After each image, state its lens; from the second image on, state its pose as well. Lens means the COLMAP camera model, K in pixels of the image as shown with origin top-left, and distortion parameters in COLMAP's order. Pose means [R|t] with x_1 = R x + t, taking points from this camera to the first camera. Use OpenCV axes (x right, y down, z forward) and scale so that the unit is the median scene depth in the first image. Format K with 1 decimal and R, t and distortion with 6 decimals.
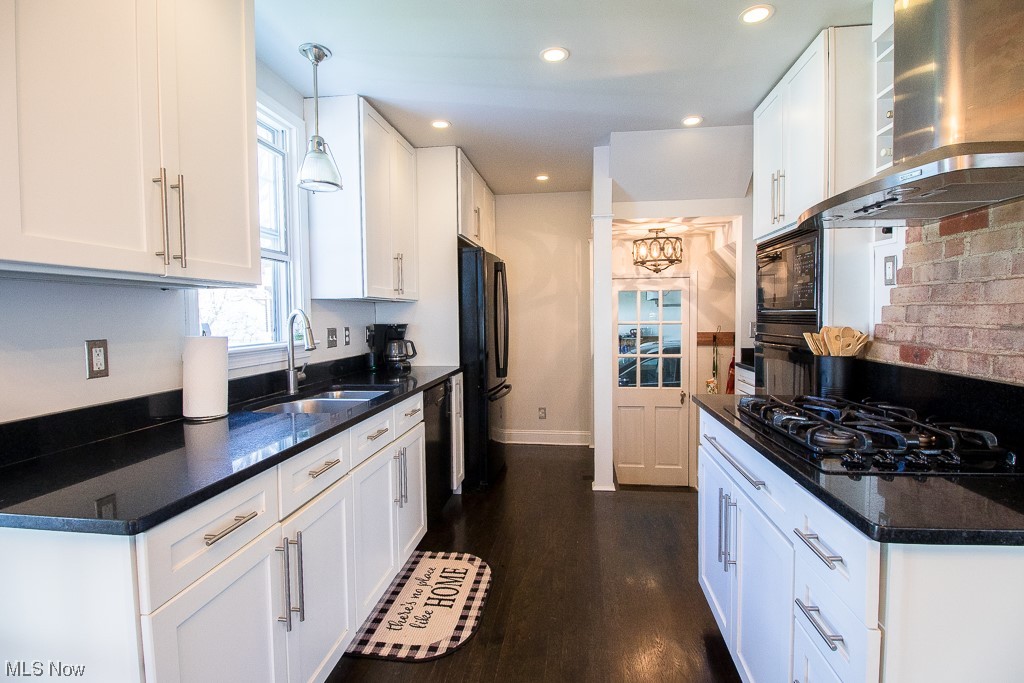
lens RADIAL K [[480.6, 0, 511.7], [0, 480.6, 336.2], [0, 0, 1]] dist [-0.005961, -0.001509]
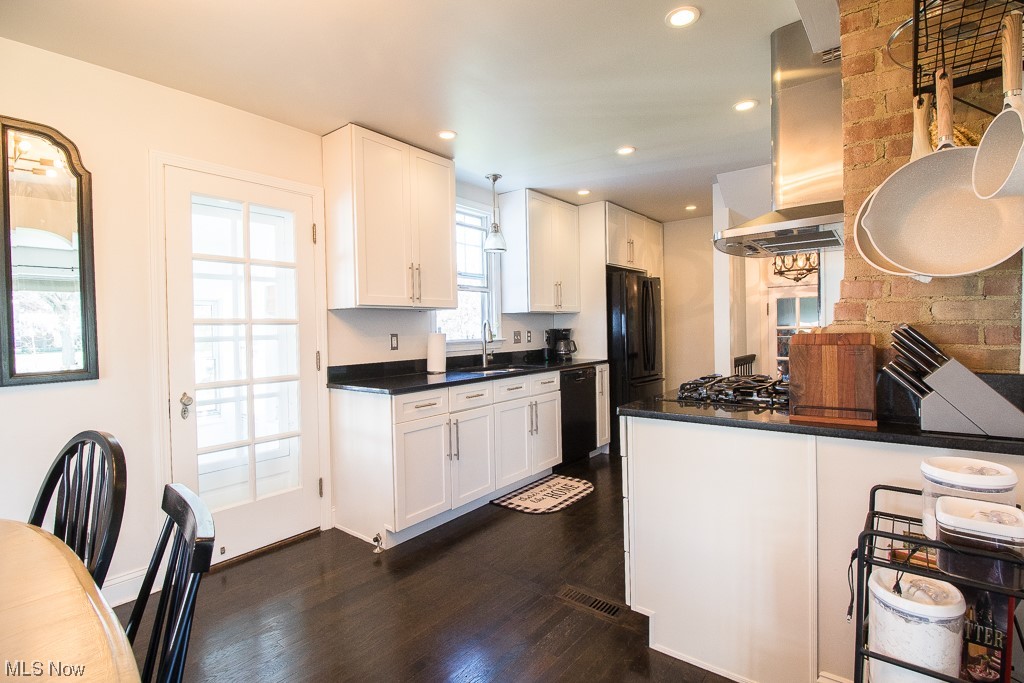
lens RADIAL K [[480.6, 0, 511.1], [0, 480.6, 339.1], [0, 0, 1]] dist [-0.005961, -0.001509]
pose [[0.850848, 0.004951, -0.525388, 0.540500], [-0.012349, 0.999868, -0.010576, 0.031917], [0.525266, 0.015487, 0.850797, -0.444445]]
